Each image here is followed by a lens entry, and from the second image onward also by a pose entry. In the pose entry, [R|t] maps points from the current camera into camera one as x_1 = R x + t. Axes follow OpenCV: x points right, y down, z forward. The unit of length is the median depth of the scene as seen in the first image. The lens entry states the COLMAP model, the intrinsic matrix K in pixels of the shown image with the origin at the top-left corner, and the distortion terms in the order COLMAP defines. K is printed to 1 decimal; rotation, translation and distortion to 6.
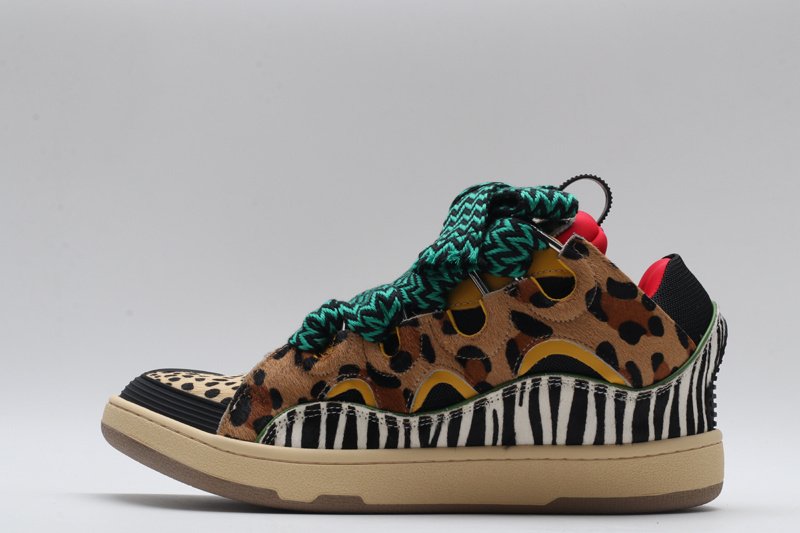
lens RADIAL K [[2065.0, 0, 400.2], [0, 2065.0, 268.3], [0, 0, 1]] dist [-0.161847, 0.000000]
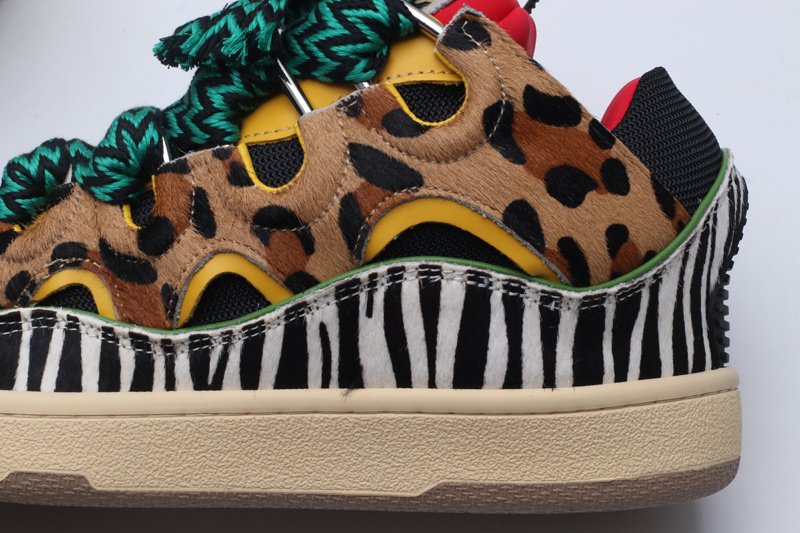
lens RADIAL K [[2065.0, 0, 399.8], [0, 2065.0, 264.8], [0, 0, 1]] dist [-0.161847, 0.000000]
pose [[0.999417, 0.005400, -0.033712, 0.085049], [-0.005404, 0.999985, -0.000021, 0.052589], [0.033711, 0.000203, 0.999432, 0.440550]]
